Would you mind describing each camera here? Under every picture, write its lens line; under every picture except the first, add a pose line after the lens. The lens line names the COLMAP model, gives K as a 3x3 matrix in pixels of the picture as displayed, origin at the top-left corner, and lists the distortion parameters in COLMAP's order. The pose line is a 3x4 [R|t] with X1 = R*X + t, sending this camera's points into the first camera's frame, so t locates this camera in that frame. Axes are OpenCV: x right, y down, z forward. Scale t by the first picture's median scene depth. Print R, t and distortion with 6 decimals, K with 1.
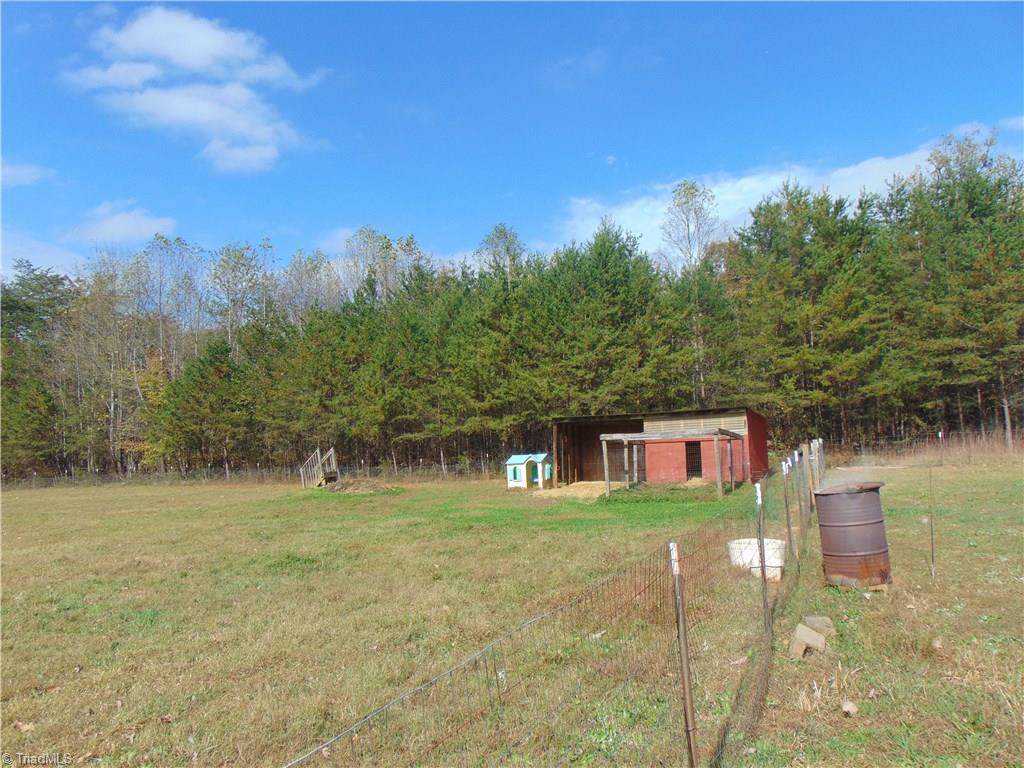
lens RADIAL K [[766.1, 0, 513.9], [0, 766.1, 389.0], [0, 0, 1]] dist [-0.032339, 0.080724]
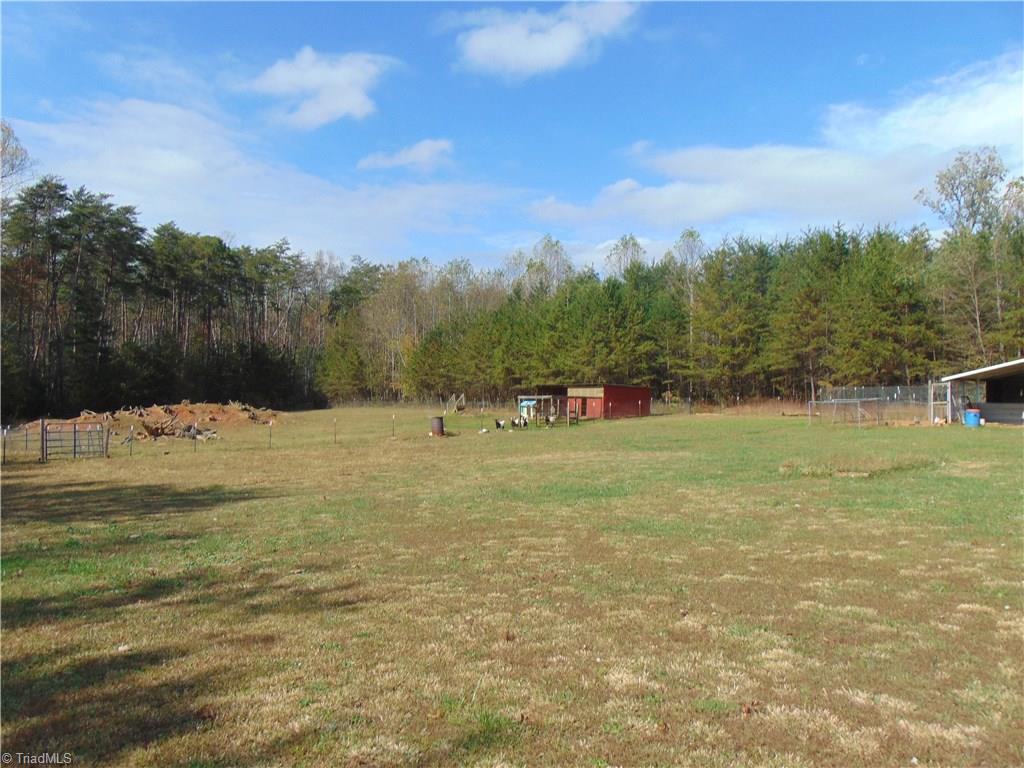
lens RADIAL K [[766.1, 0, 513.9], [0, 766.1, 389.0], [0, 0, 1]] dist [-0.032339, 0.080724]
pose [[0.920888, 0.027273, -0.388871, 0.608473], [0.009551, 0.995672, 0.092450, -0.109224], [0.389710, -0.088850, 0.916642, -0.723965]]
